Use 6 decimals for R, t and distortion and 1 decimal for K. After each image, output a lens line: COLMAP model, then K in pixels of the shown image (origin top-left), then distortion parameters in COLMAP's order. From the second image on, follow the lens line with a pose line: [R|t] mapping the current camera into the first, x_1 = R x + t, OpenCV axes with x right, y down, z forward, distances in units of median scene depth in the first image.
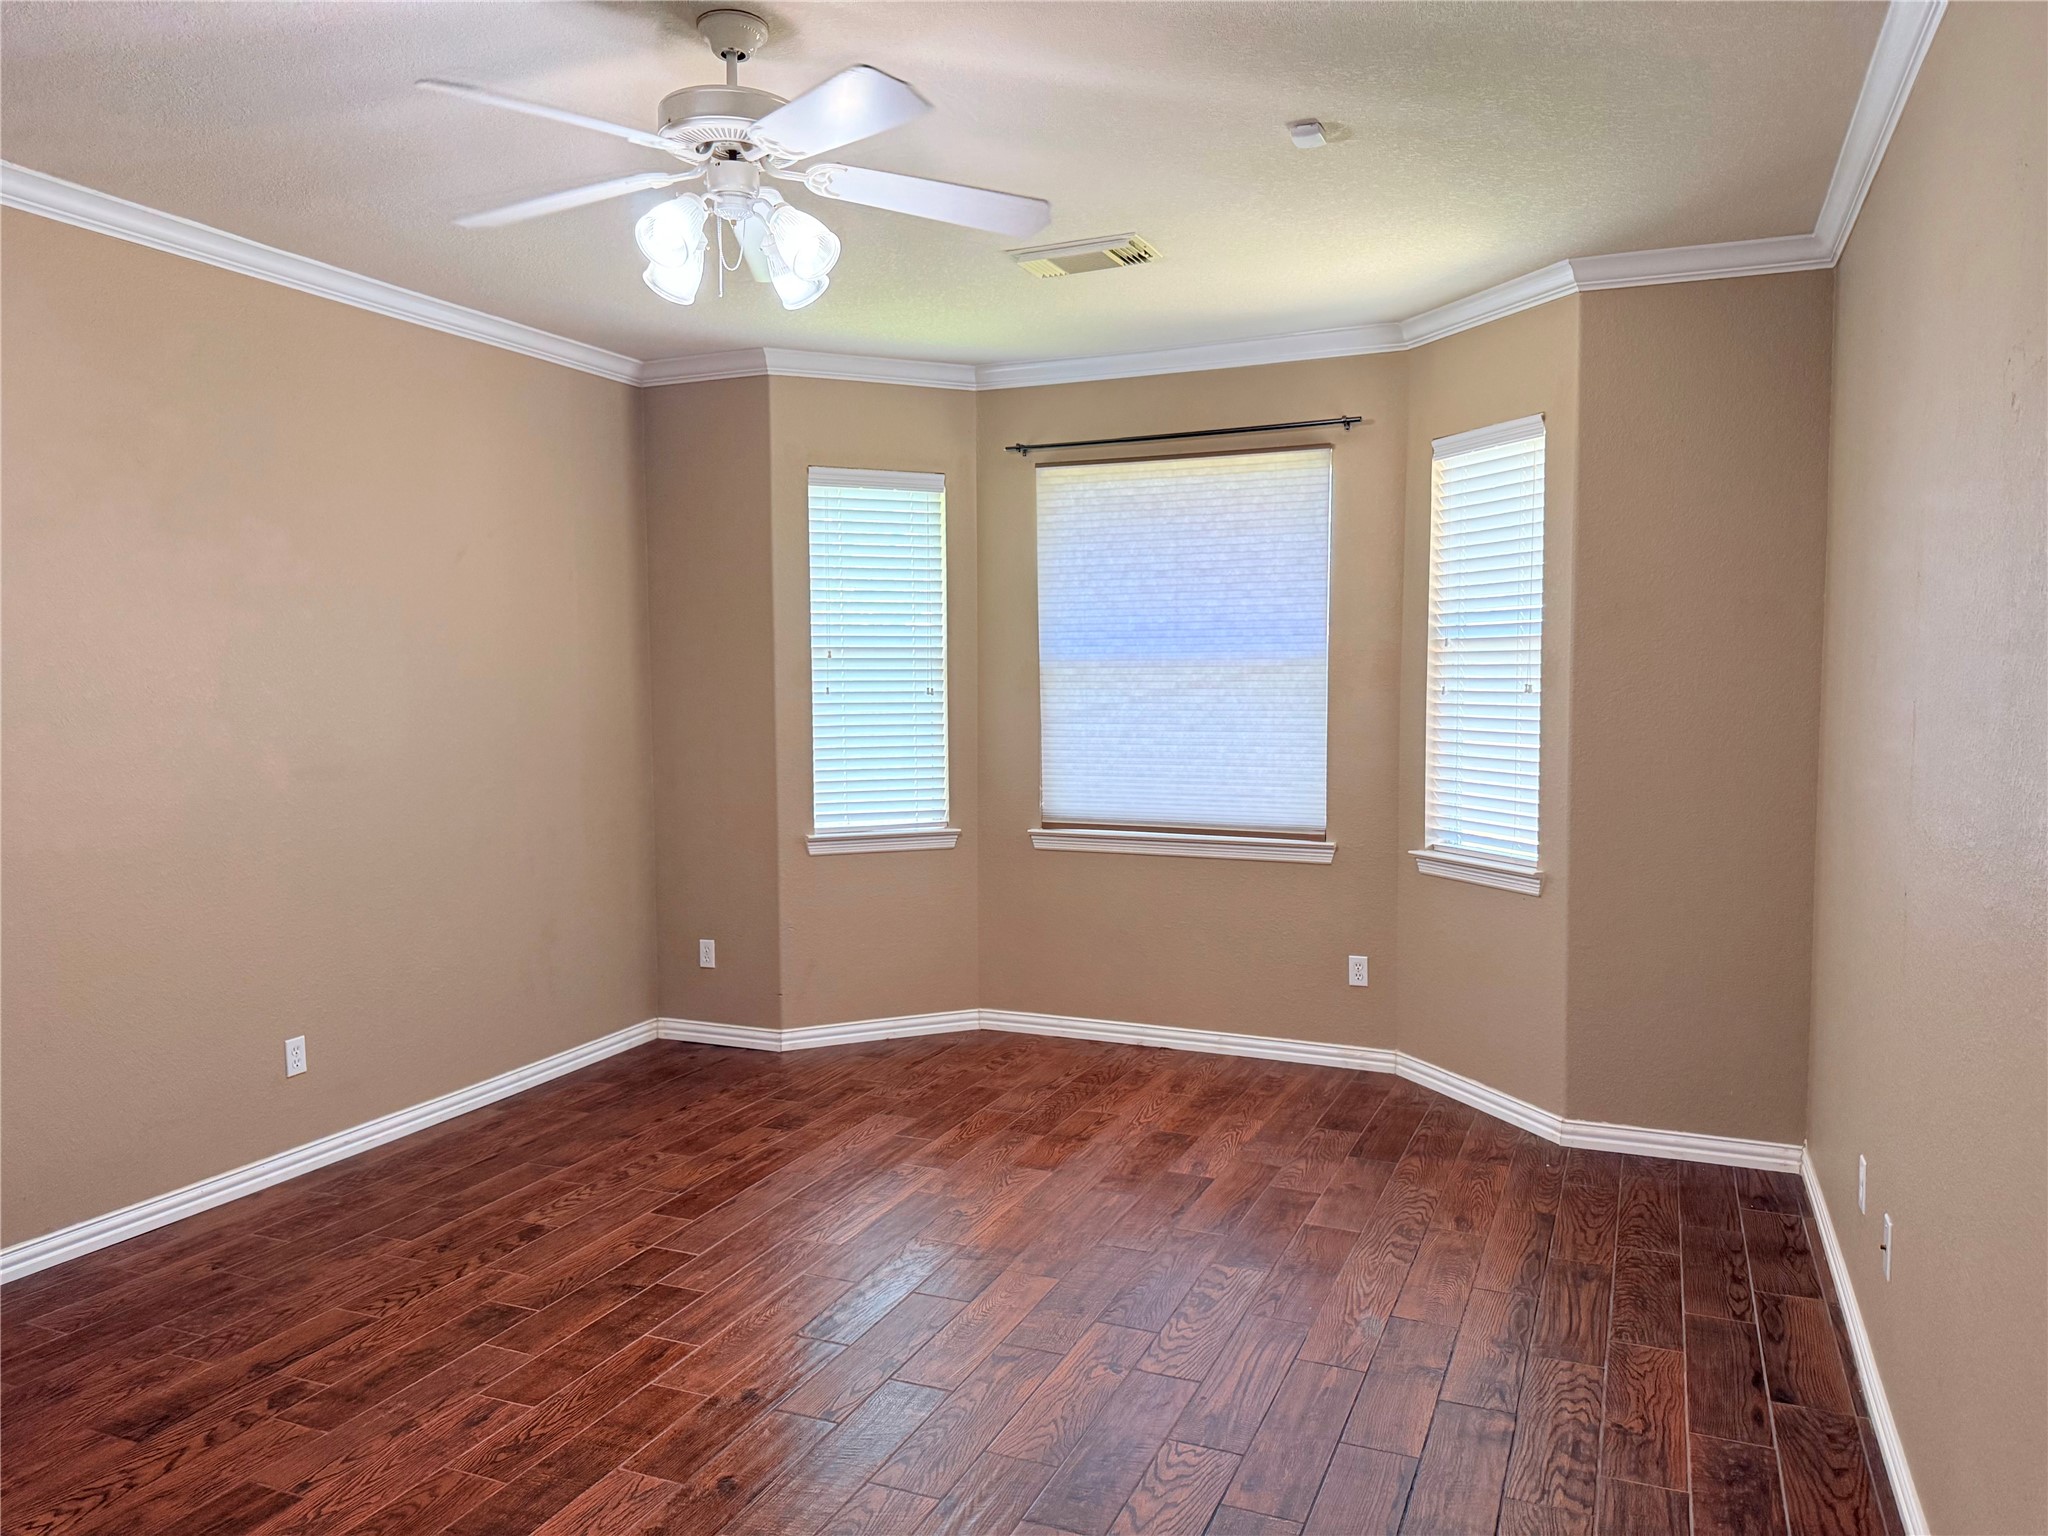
lens RADIAL K [[1446.8, 0, 1024.8], [0, 1446.8, 768.0], [0, 0, 1]] dist [0.037360, -0.051181]
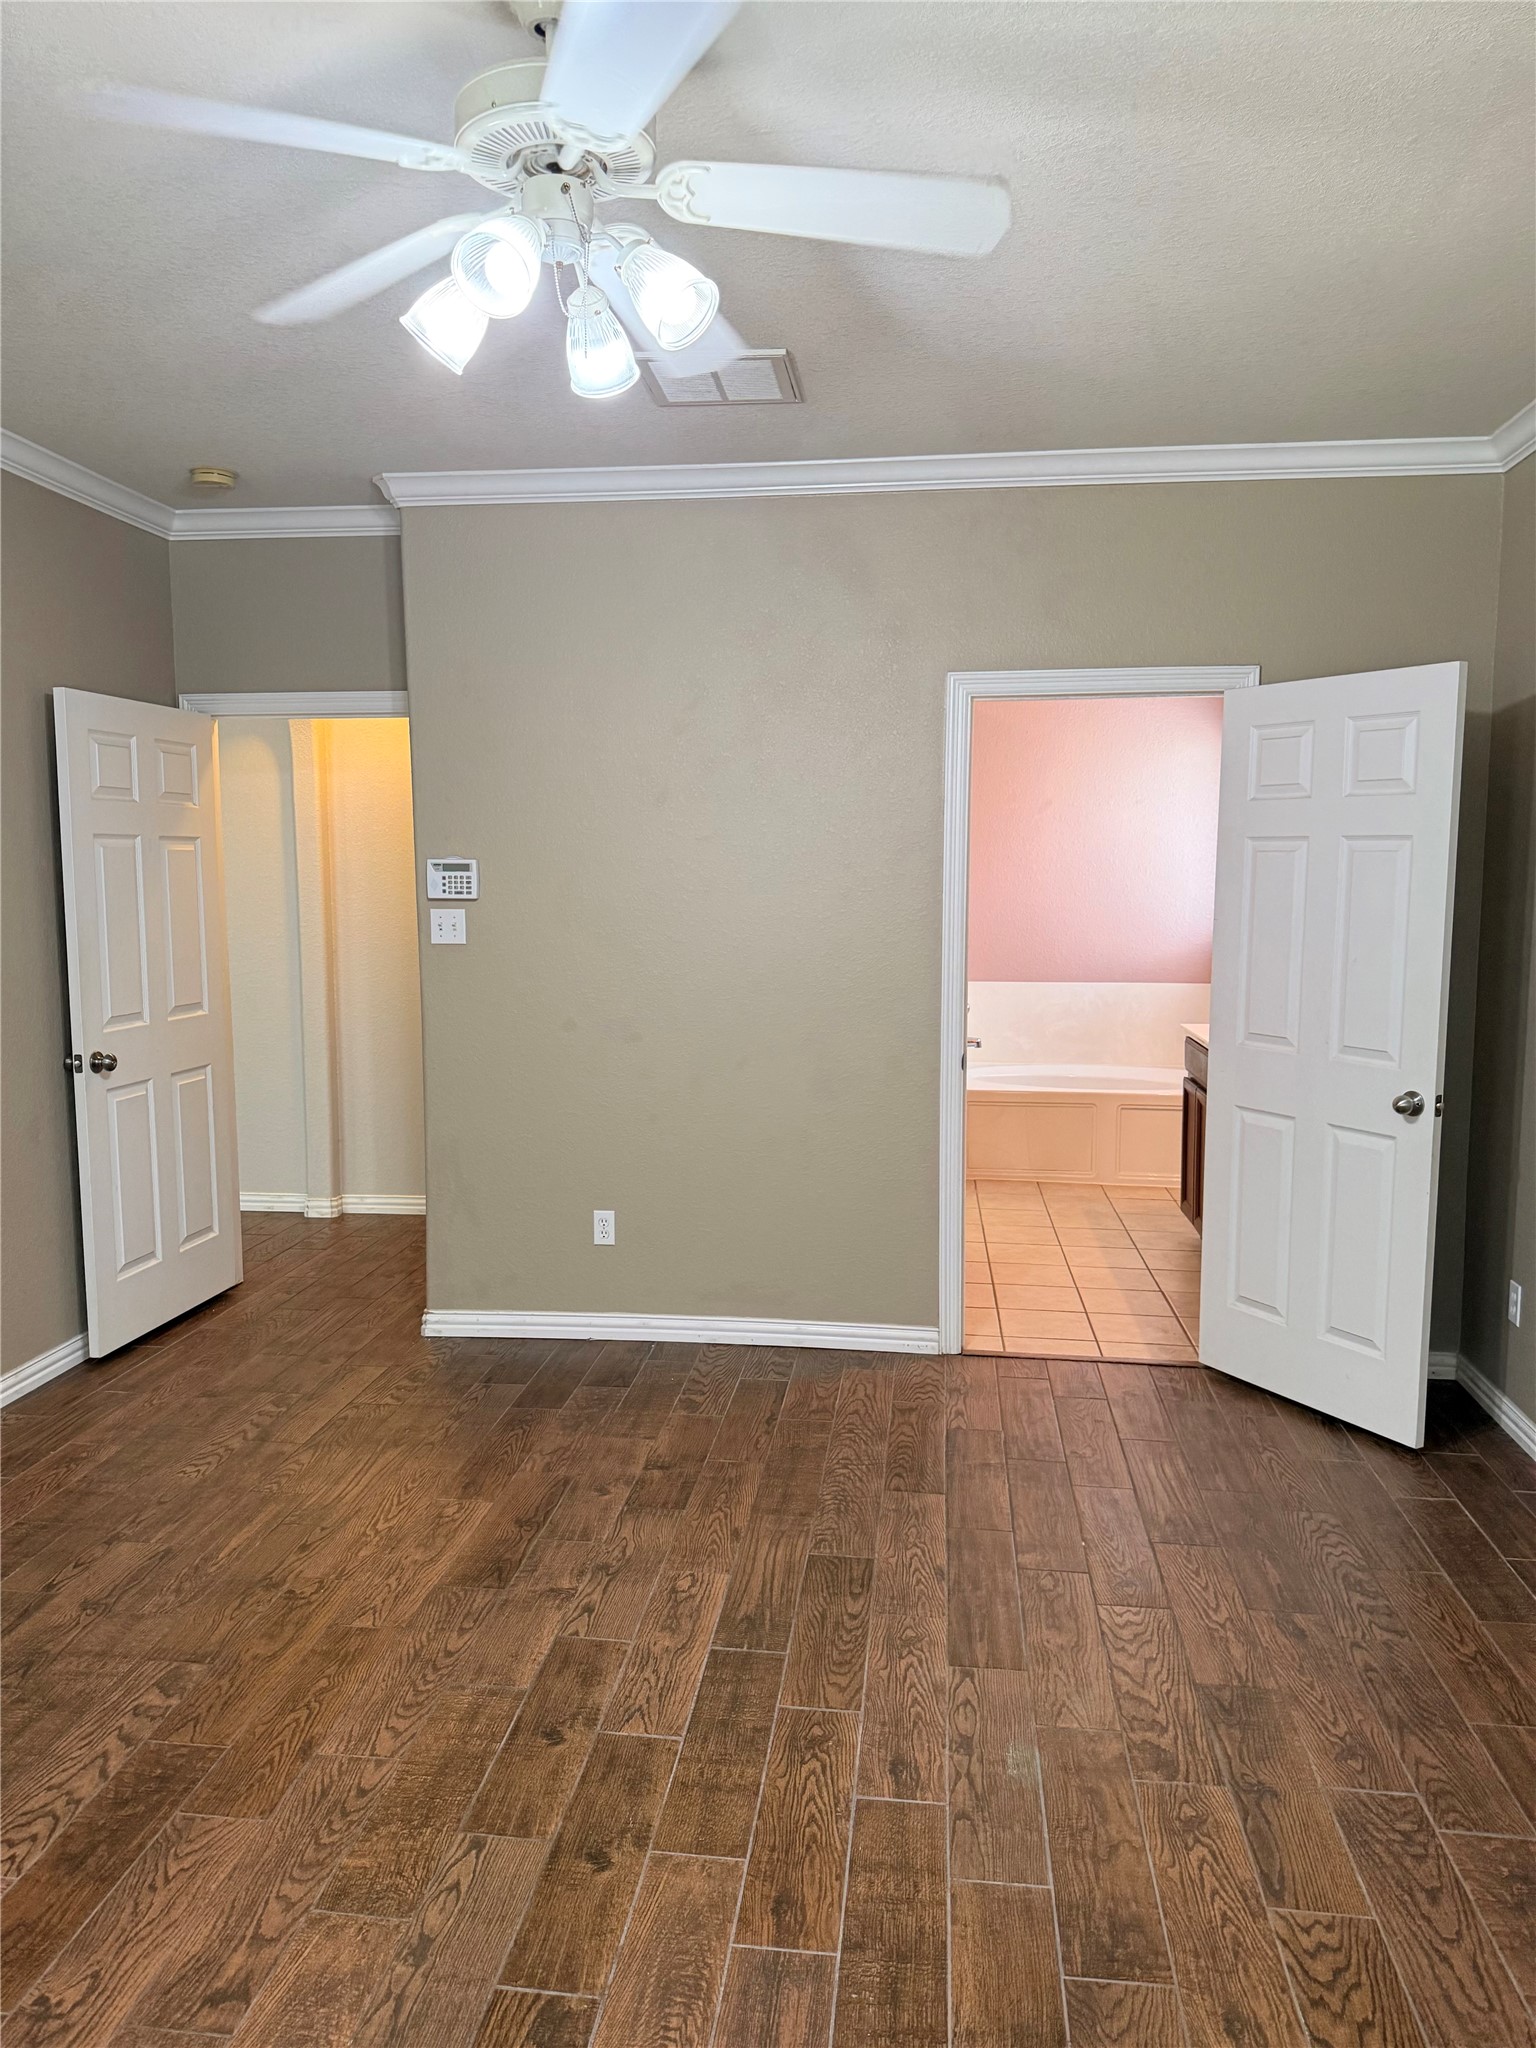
lens RADIAL K [[1446.8, 0, 763.0], [0, 1446.8, 1026.0], [0, 0, 1]] dist [0.037360, -0.051181]
pose [[-0.960049, 0.033233, -0.277851, -0.080014], [-0.014303, 0.985797, 0.167329, -0.116083], [0.279466, 0.164618, -0.945939, 1.699750]]
